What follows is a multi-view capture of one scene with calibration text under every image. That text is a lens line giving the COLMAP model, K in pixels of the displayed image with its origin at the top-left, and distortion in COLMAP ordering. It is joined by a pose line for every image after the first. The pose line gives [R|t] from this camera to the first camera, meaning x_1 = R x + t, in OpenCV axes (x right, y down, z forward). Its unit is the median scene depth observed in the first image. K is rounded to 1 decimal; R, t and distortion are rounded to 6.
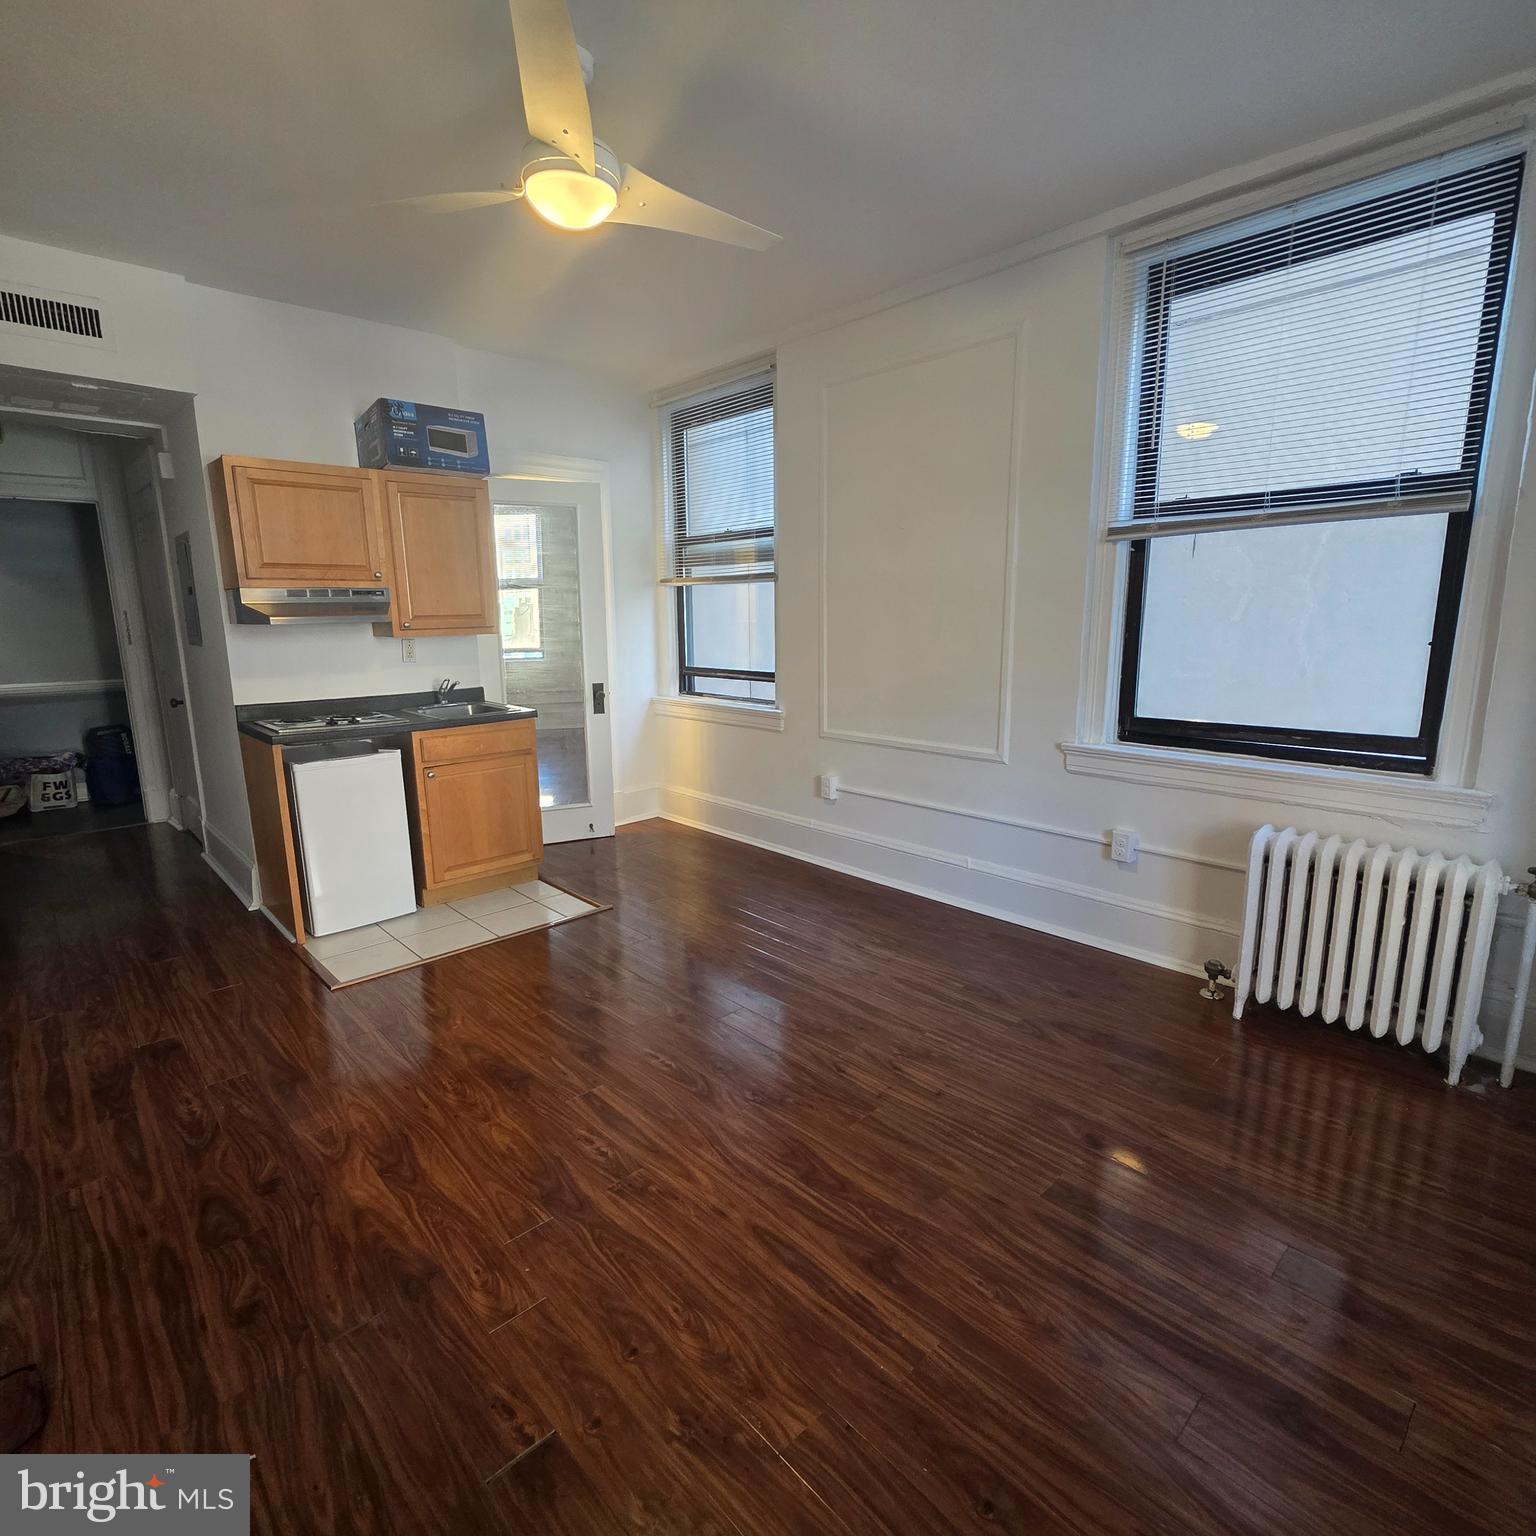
lens RADIAL K [[817.4, 0, 766.7], [0, 817.4, 771.8], [0, 0, 1]] dist [0.002016, -0.001304]
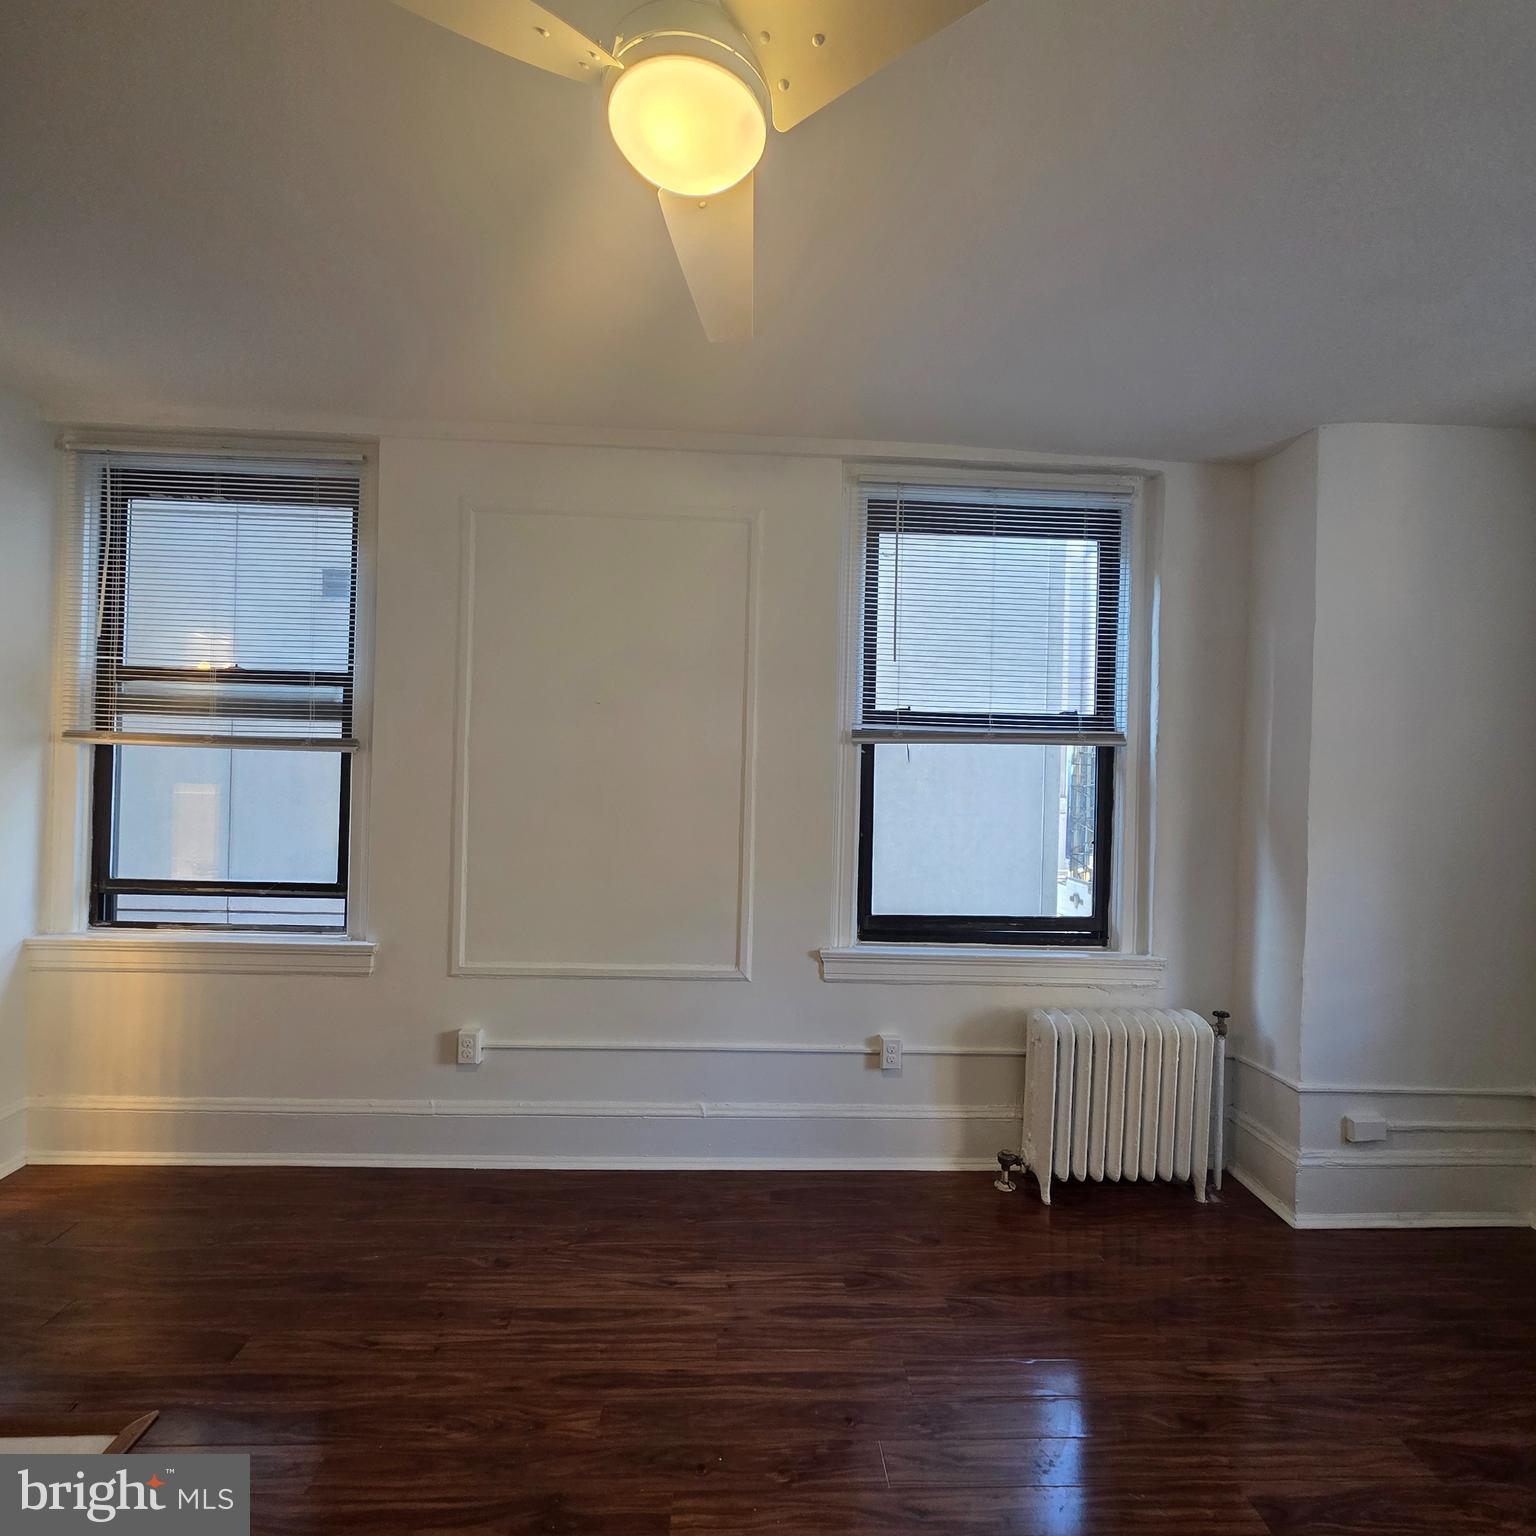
lens RADIAL K [[817.4, 0, 767.1], [0, 817.4, 776.8], [0, 0, 1]] dist [0.002016, -0.001304]
pose [[0.649461, 0.027995, 0.759879, -0.363158], [0.113225, 0.984621, -0.133047, -0.106157], [-0.751918, 0.172446, 0.636304, 0.398948]]
